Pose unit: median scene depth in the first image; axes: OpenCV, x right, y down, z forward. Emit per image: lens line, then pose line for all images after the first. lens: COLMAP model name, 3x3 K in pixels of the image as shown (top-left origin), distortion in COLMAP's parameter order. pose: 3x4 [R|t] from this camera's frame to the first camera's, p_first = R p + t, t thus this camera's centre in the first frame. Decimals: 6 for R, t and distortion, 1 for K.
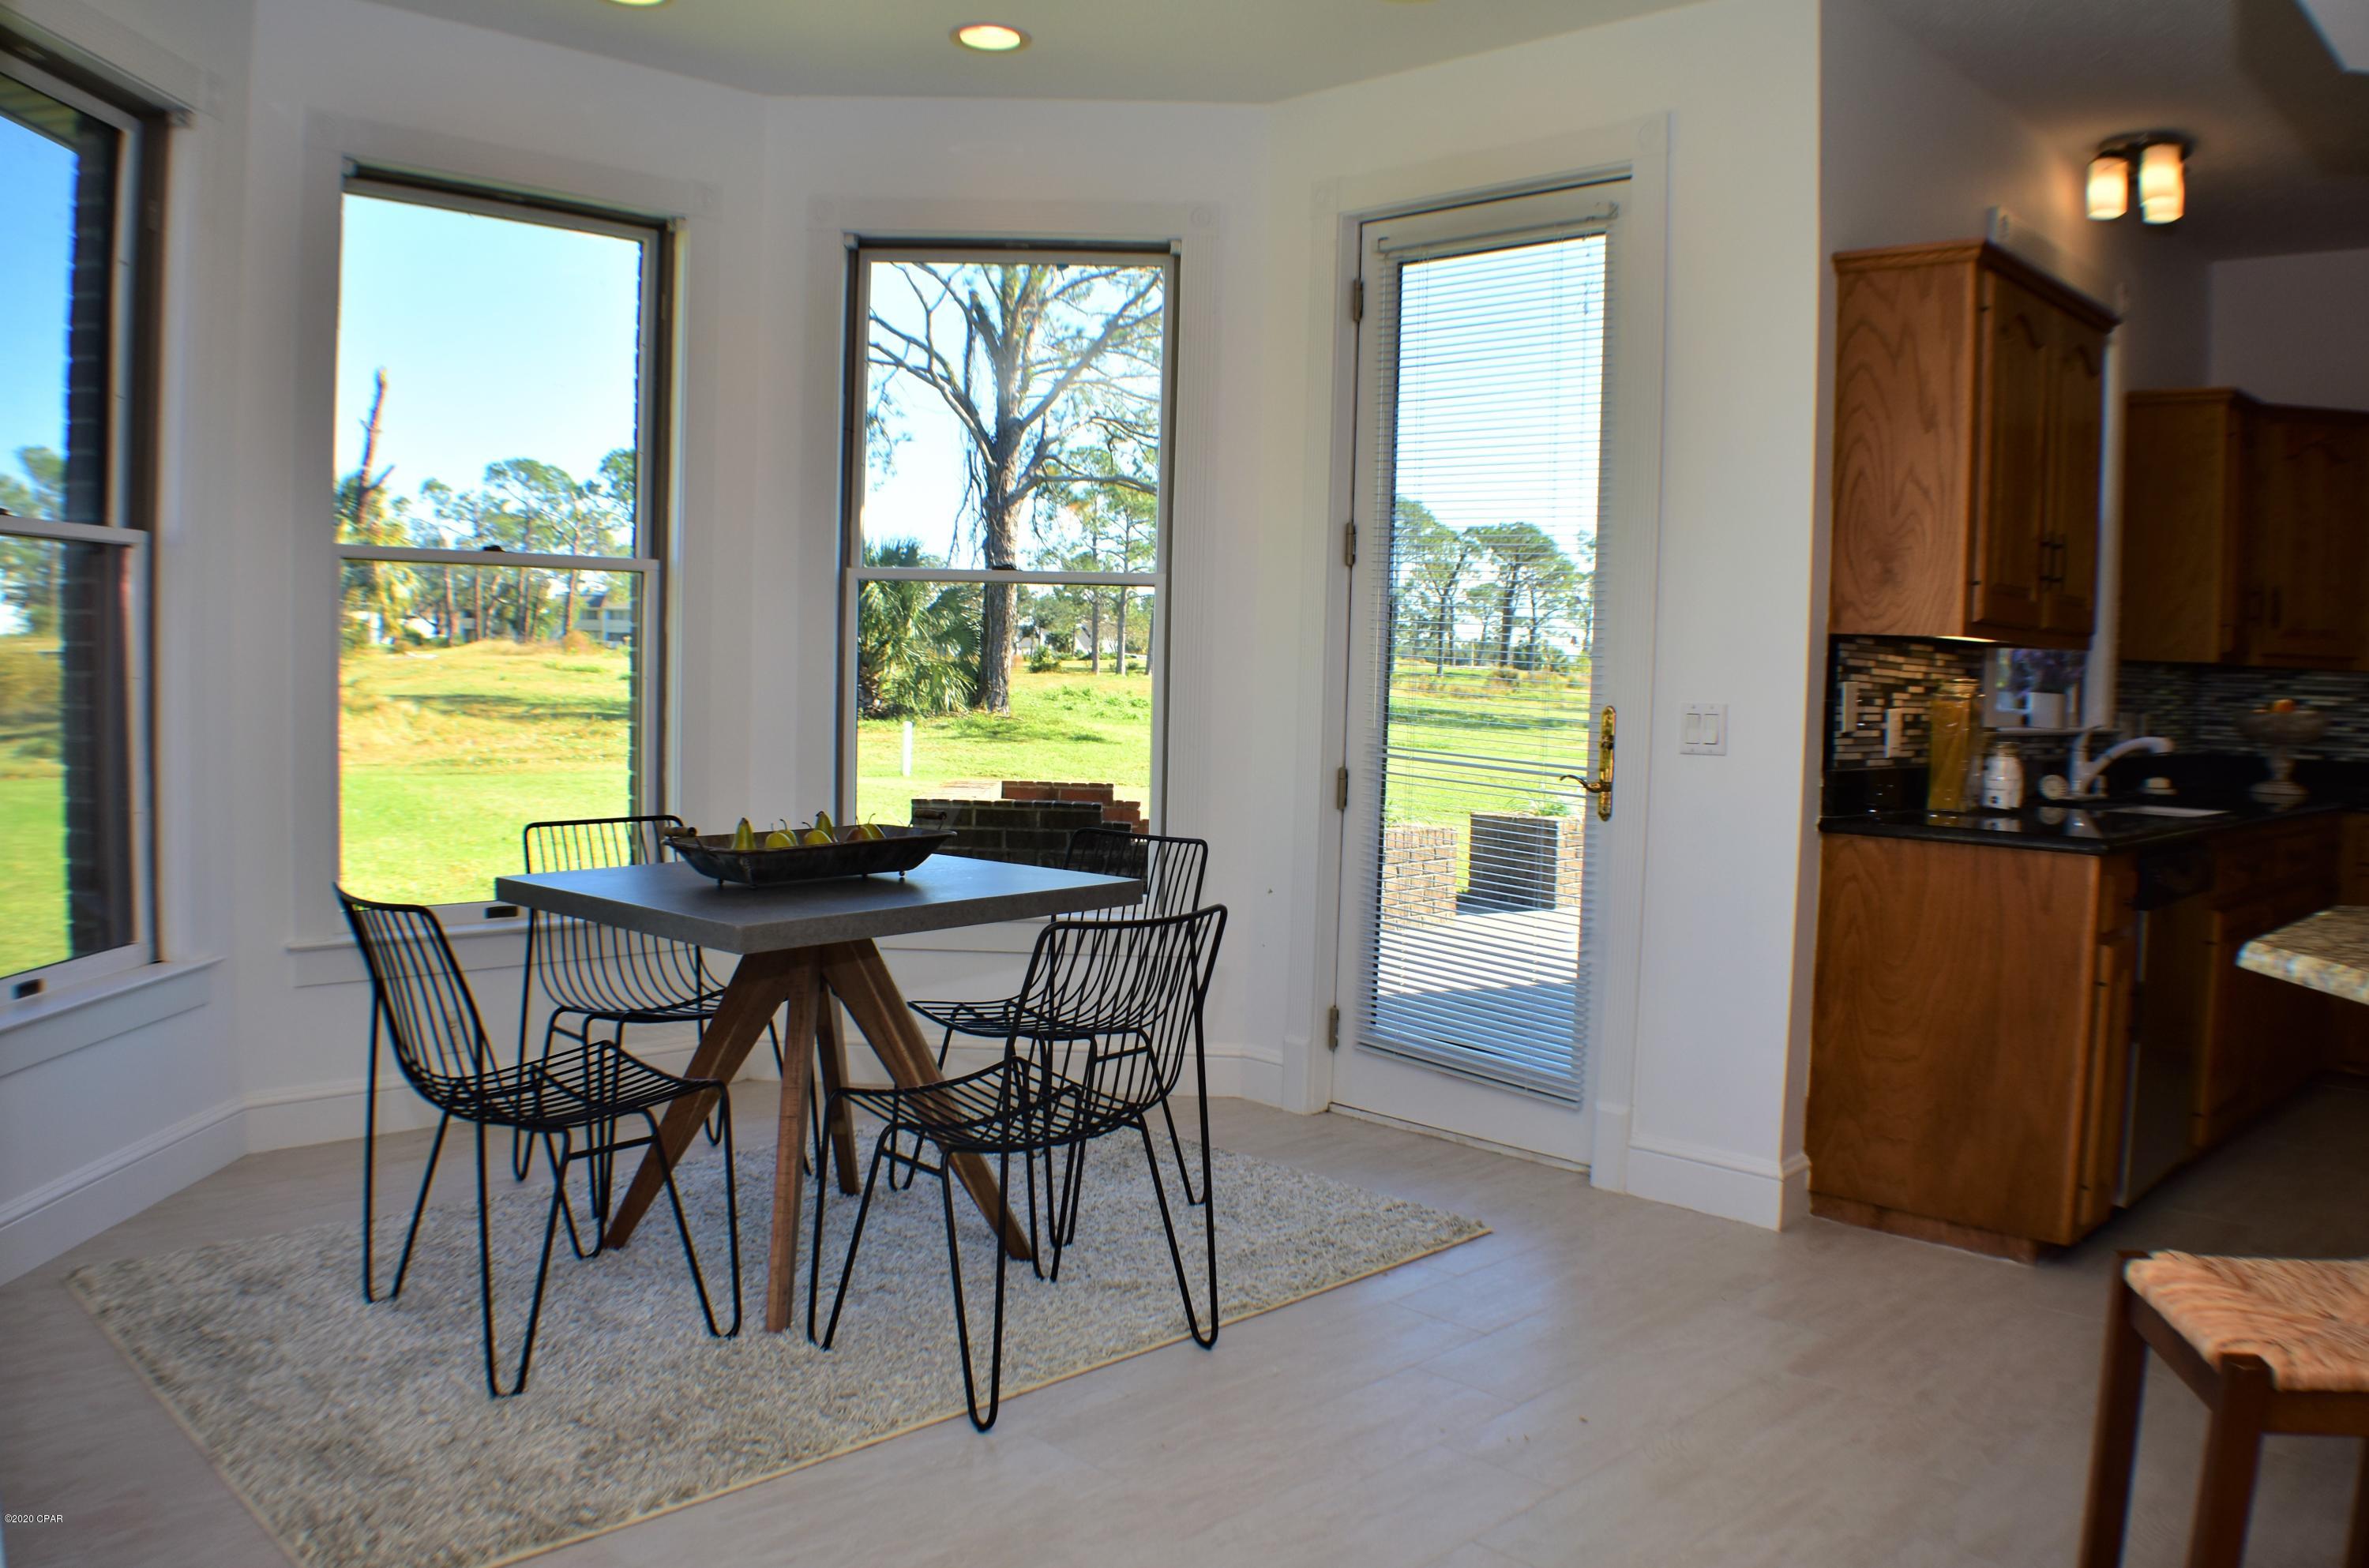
lens RADIAL K [[1822.8, 0, 1171.4], [0, 1822.8, 795.5], [0, 0, 1]] dist [-0.176910, 0.054938]
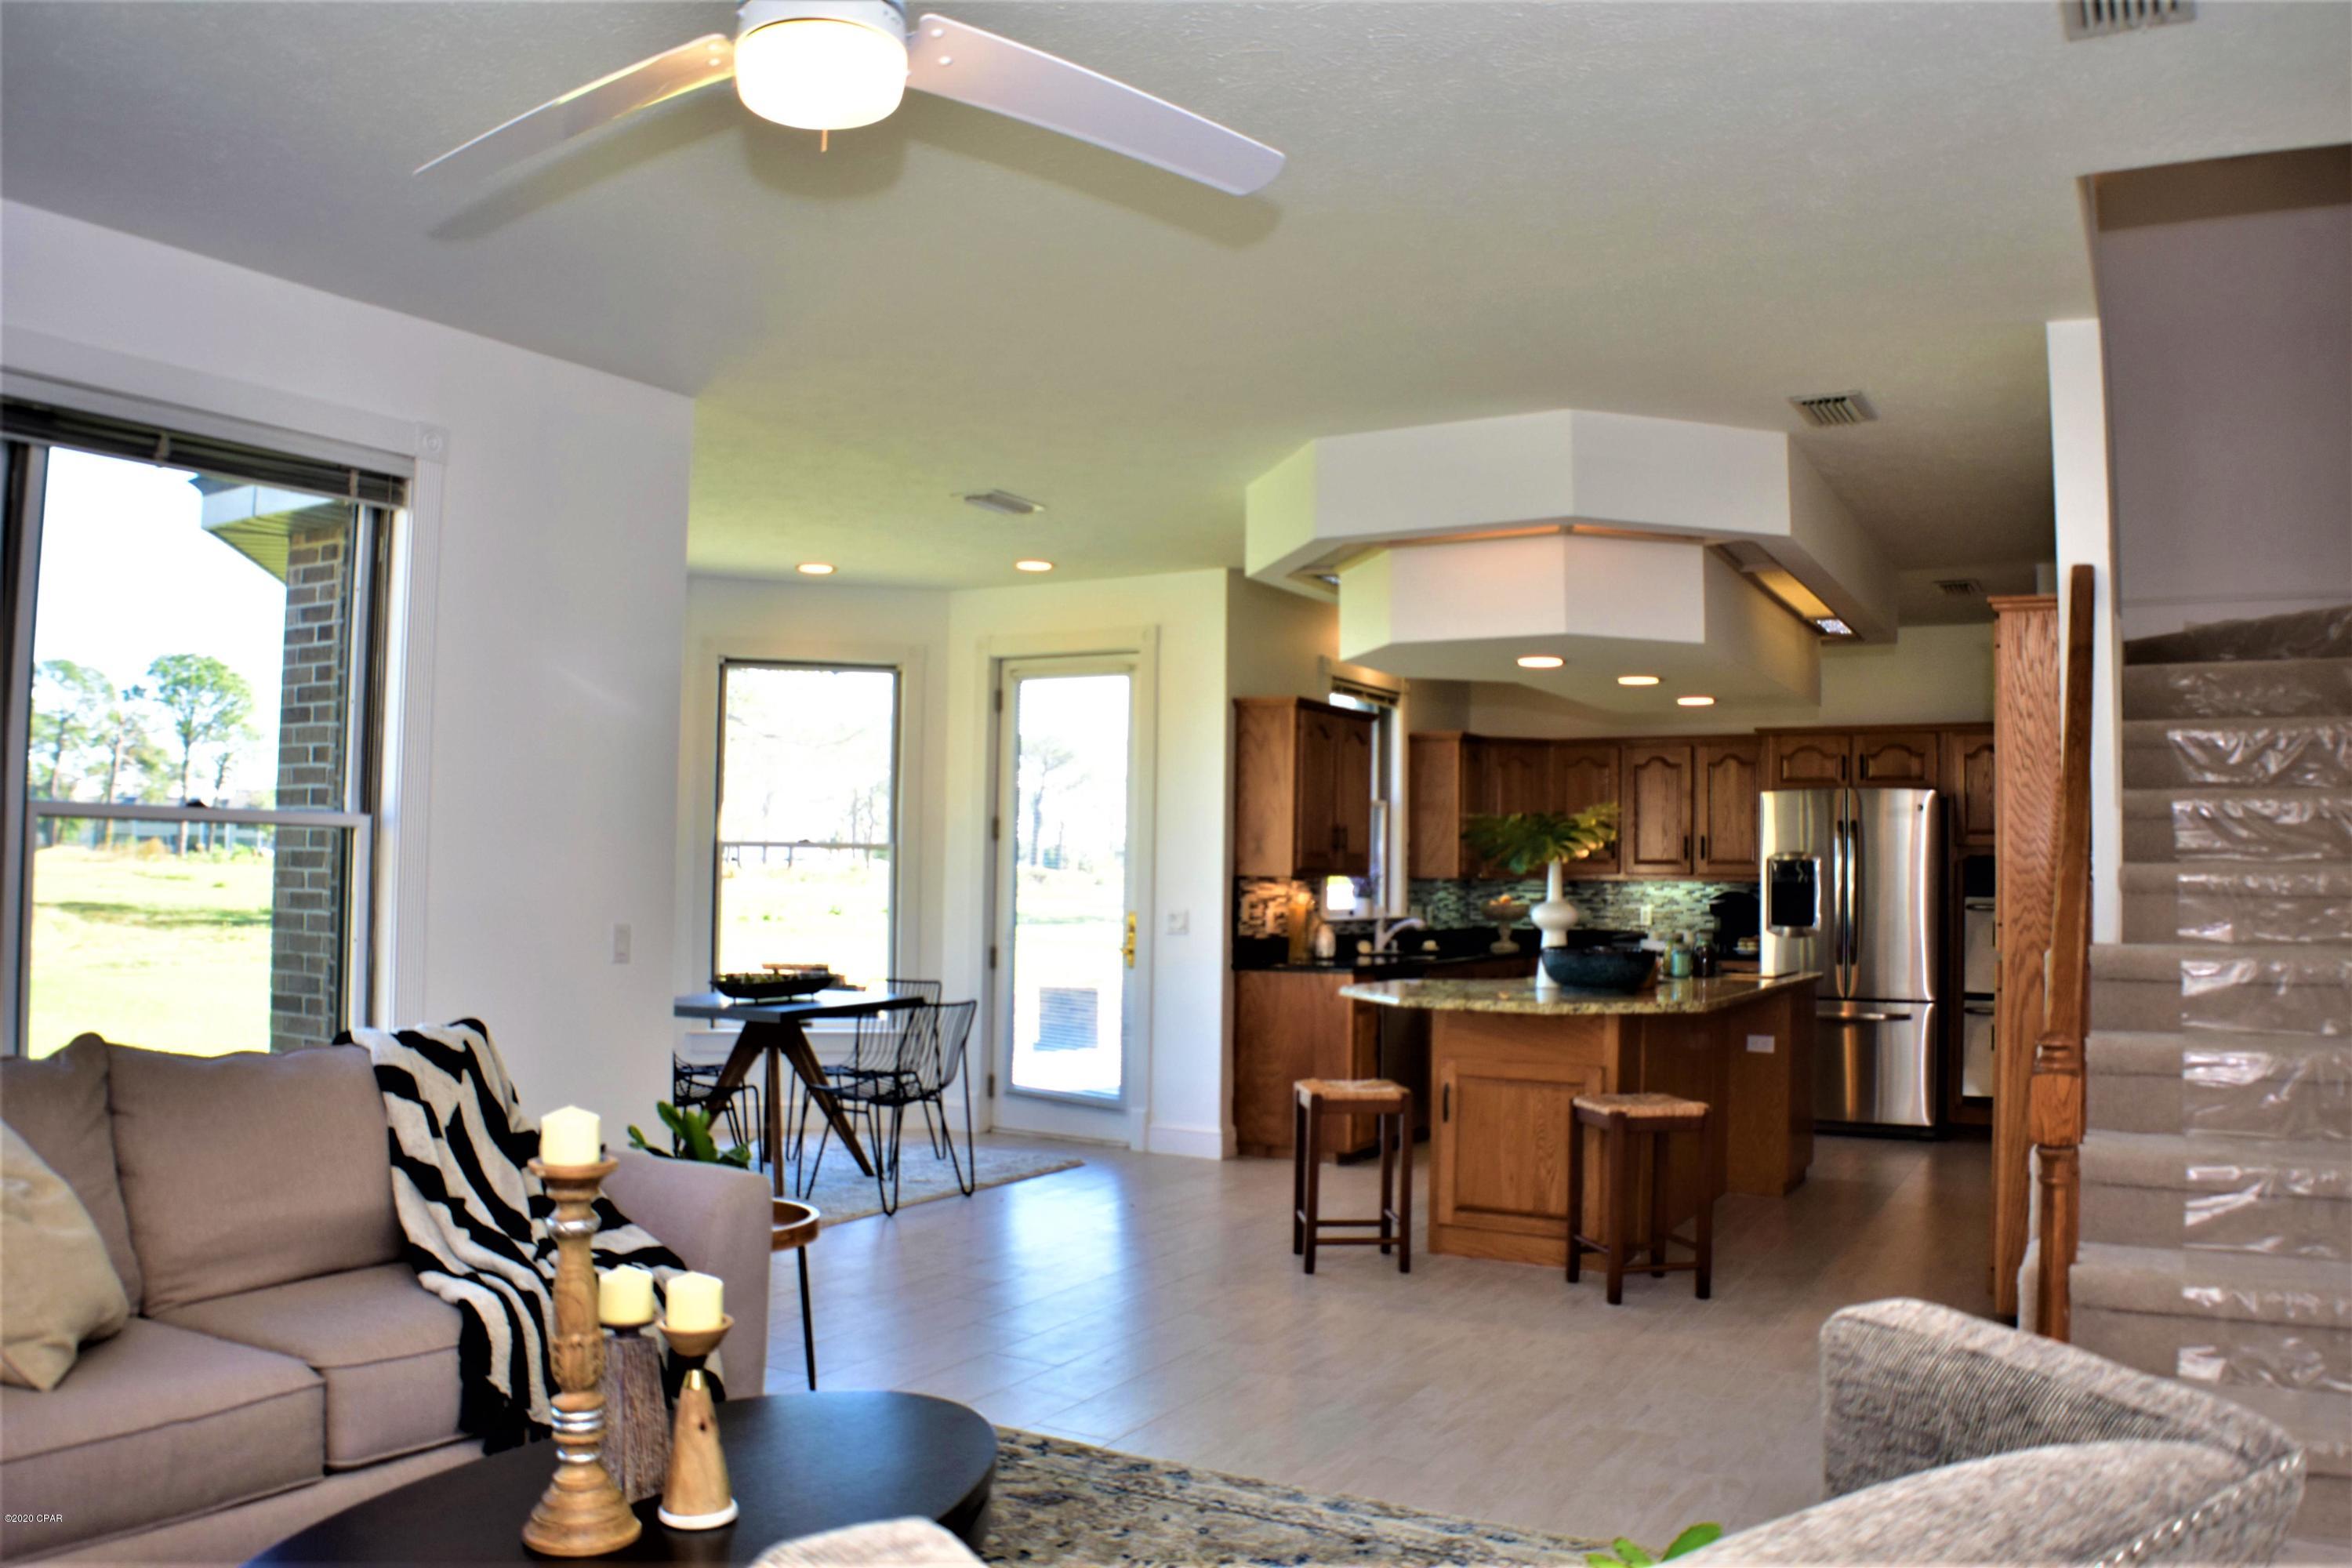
lens RADIAL K [[1818.2, 0, 1176.0], [0, 1818.2, 784.0], [0, 0, 1]] dist [-0.167762, 0.050624]
pose [[0.965788, -0.000458, 0.259334, -0.257684], [0.030219, 0.993385, -0.110787, 0.038374], [-0.257568, 0.114833, 0.959412, -1.068184]]
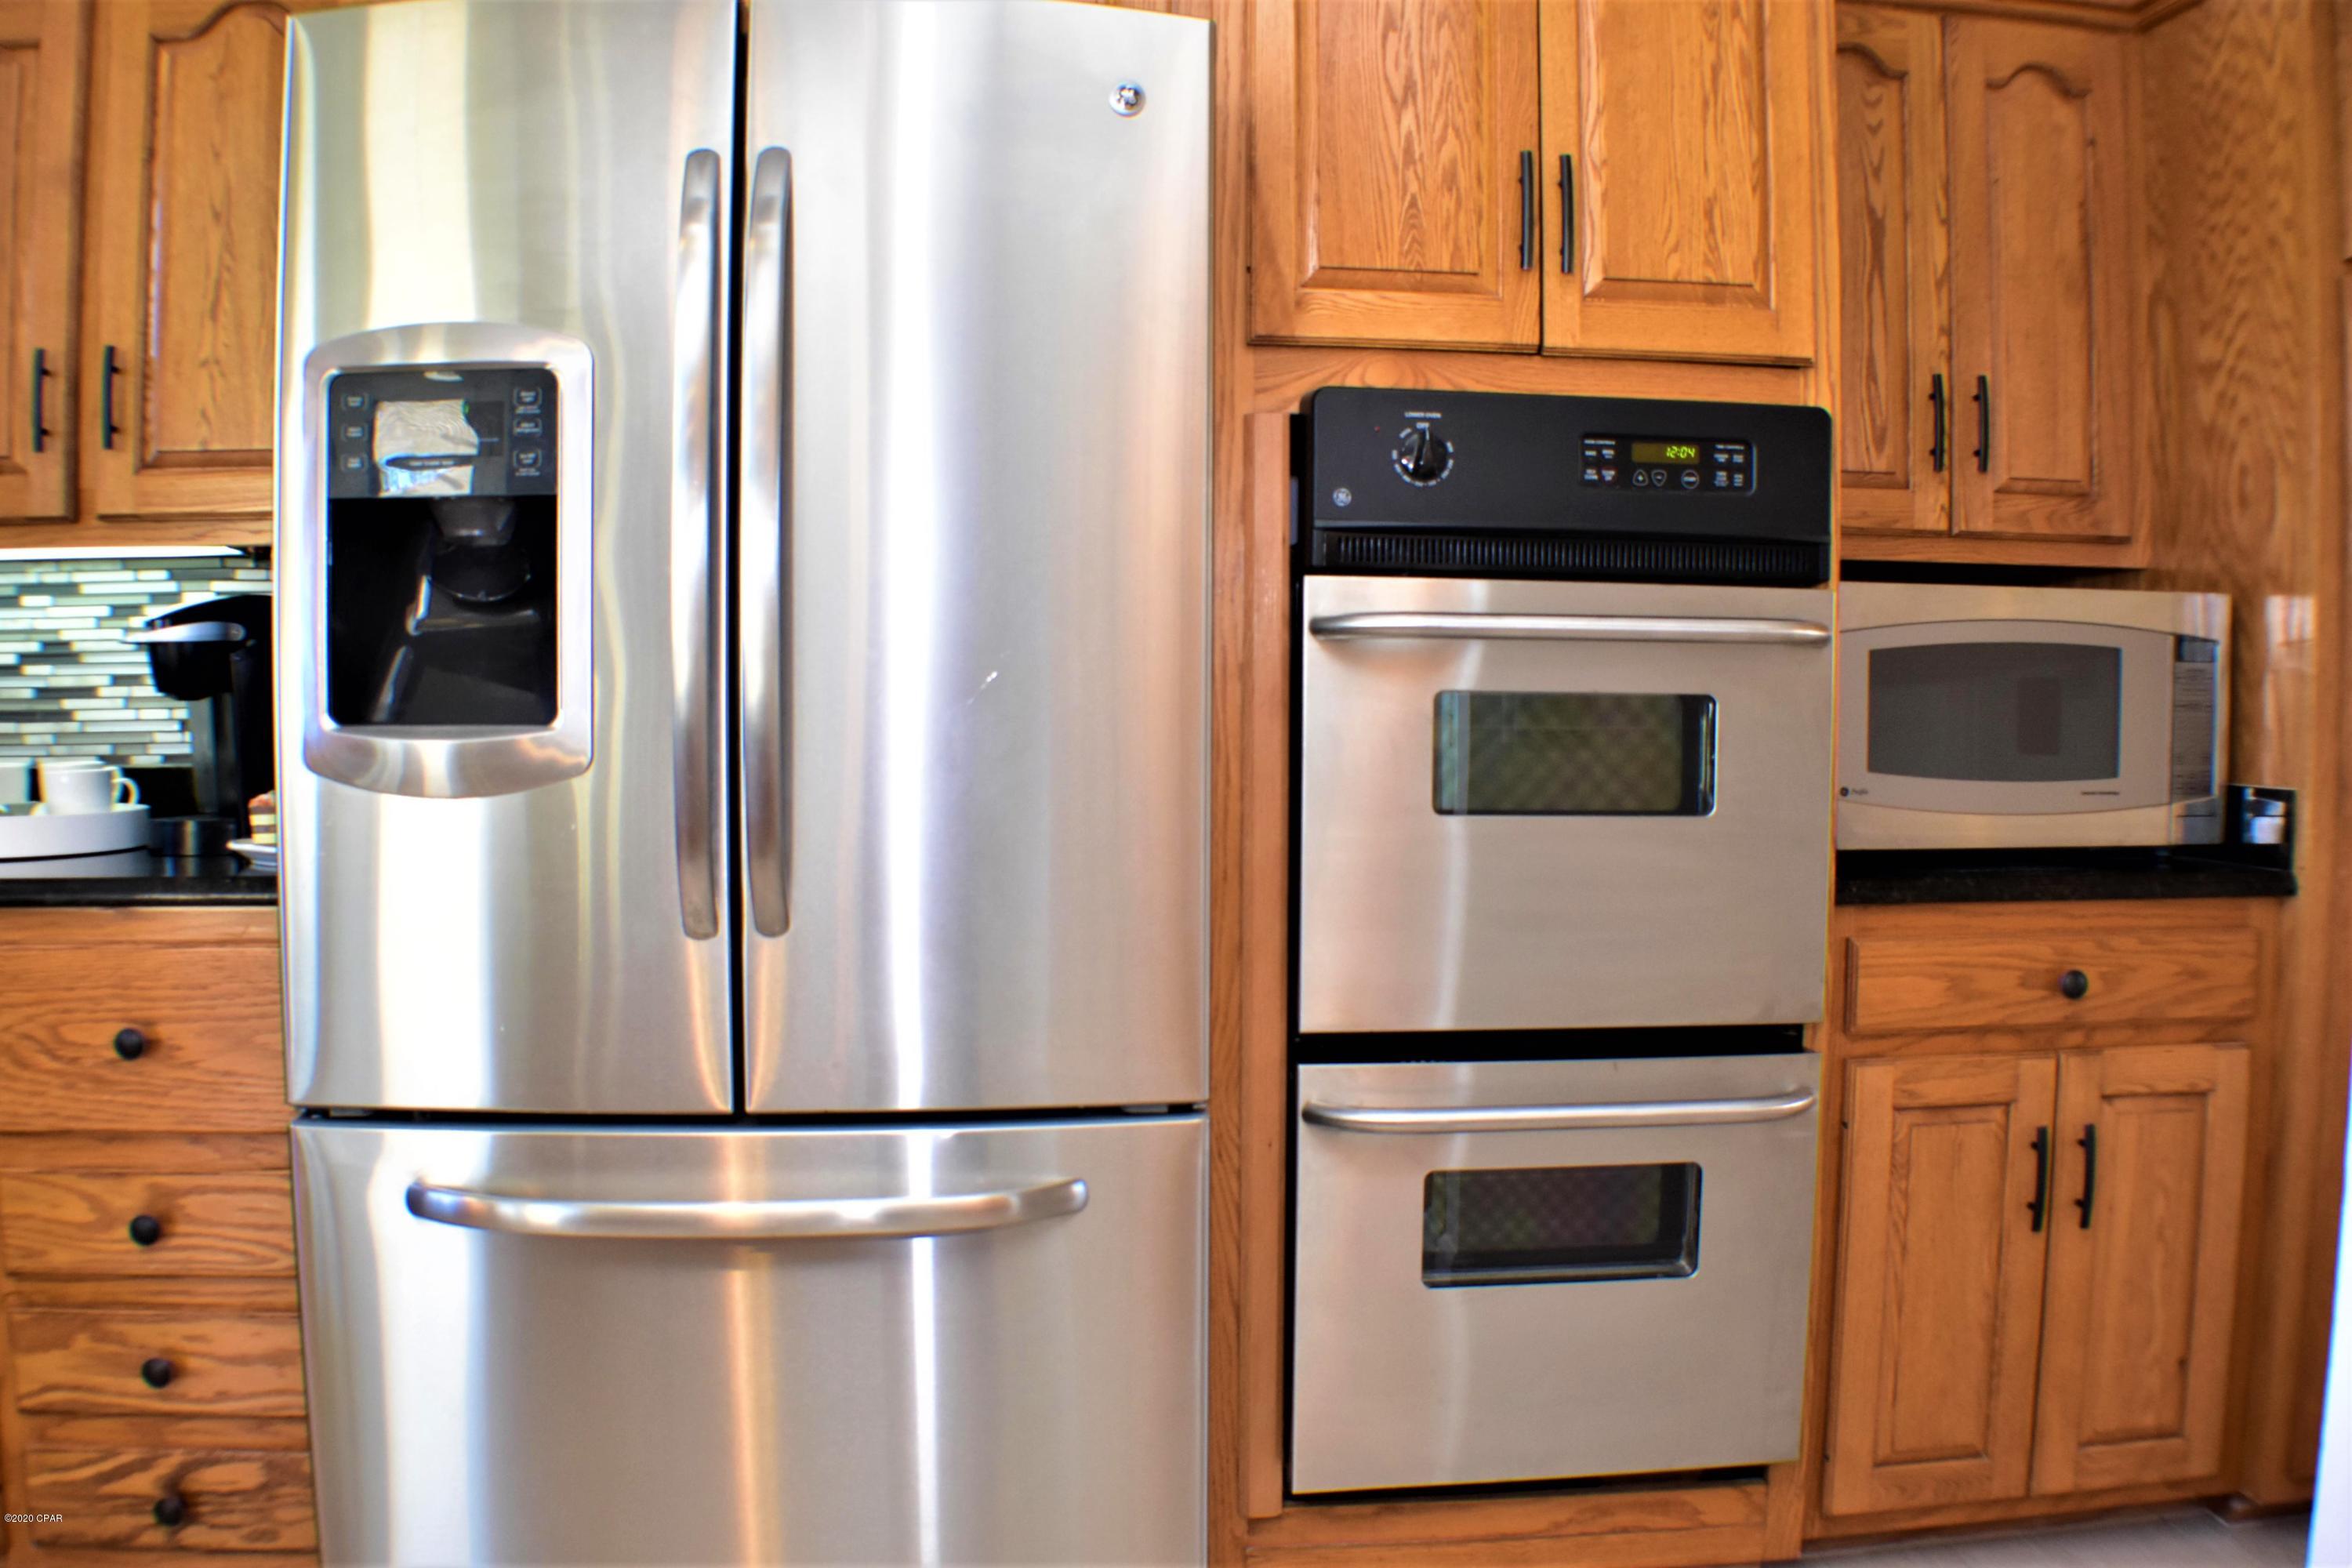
lens RADIAL K [[1773.4, 0, 1197.9], [0, 1773.4, 781.9], [0, 0, 1]] dist [-0.167521, 0.045360]
pose [[0.631717, -0.065637, 0.772415, 0.922948], [0.069943, 0.997171, 0.027533, 0.001401], [-0.772037, 0.036632, 0.634521, 0.582010]]
